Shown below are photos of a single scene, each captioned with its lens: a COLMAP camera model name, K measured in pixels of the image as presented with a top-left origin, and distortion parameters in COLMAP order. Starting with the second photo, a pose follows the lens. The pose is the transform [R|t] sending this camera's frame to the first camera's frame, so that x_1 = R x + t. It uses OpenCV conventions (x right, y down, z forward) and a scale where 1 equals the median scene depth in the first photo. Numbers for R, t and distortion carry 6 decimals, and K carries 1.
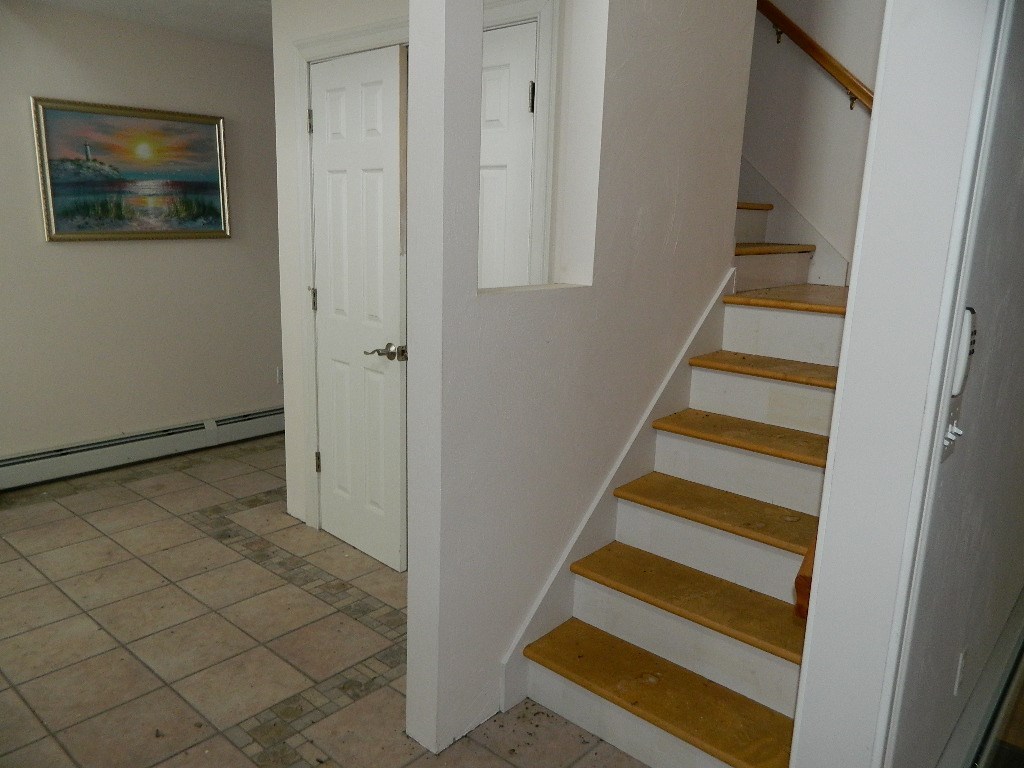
lens RADIAL K [[764.1, 0, 513.9], [0, 764.1, 384.7], [0, 0, 1]] dist [0.013677, -0.010418]
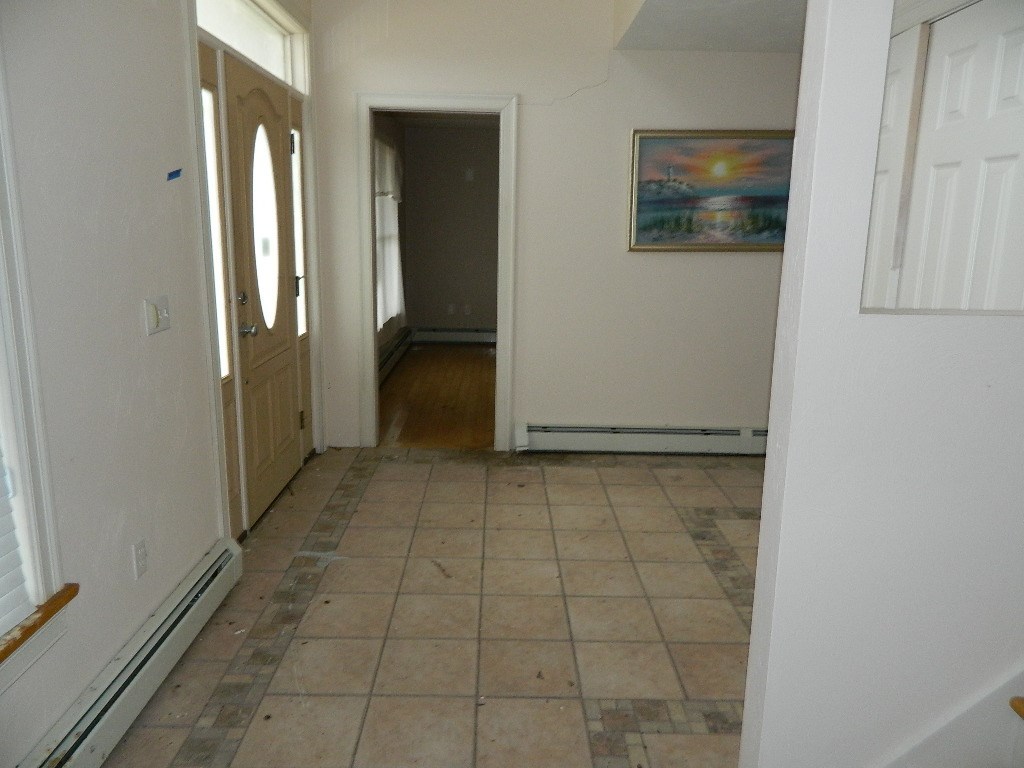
lens RADIAL K [[764.1, 0, 512.8], [0, 764.1, 384.1], [0, 0, 1]] dist [0.013677, -0.010418]
pose [[0.672296, 0.141252, -0.726682, 0.155508], [-0.158731, 0.986302, 0.044866, -0.010154], [0.723065, 0.085183, 0.685508, 0.084190]]
